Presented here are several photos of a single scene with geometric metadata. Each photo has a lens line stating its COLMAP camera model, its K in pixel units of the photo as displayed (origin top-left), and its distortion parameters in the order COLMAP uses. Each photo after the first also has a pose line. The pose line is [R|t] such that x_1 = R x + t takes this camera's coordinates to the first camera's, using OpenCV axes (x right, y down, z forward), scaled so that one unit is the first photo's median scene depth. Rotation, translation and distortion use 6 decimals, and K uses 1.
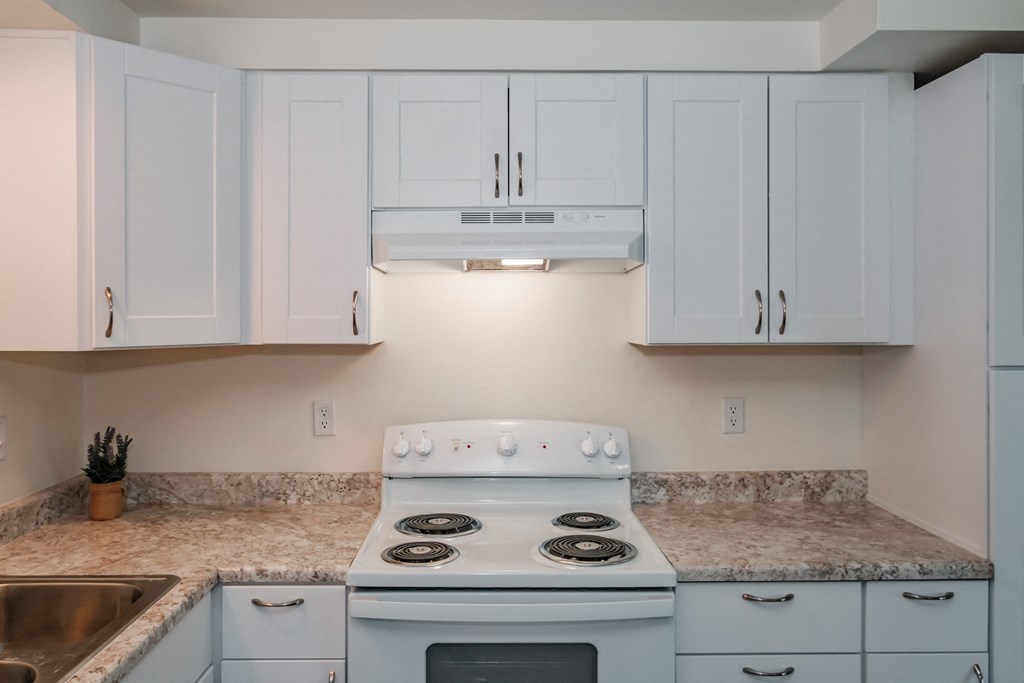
lens RADIAL K [[750.3, 0, 508.9], [0, 750.3, 298.6], [0, 0, 1]] dist [-0.001630, 0.000489]
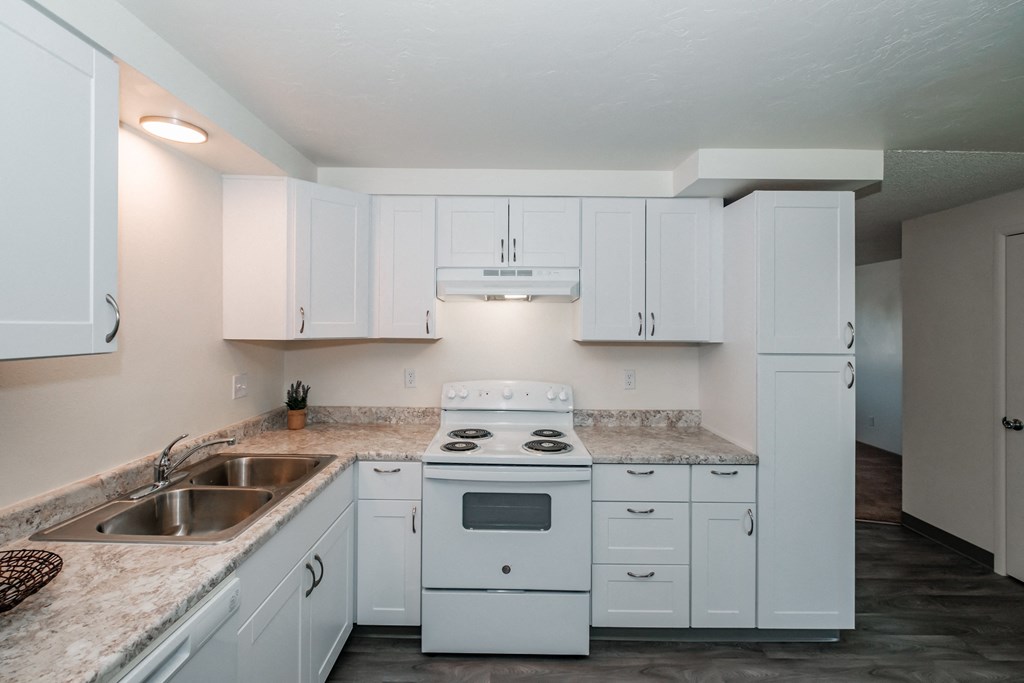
lens RADIAL K [[465.2, 0, 512.2], [0, 465.2, 323.6], [0, 0, 1]] dist [0.000153, 0.000671]
pose [[0.999769, 0.010606, -0.018716, 0.032475], [-0.010324, 0.999833, 0.015082, 0.002741], [0.018873, -0.014885, 0.999711, -0.180142]]
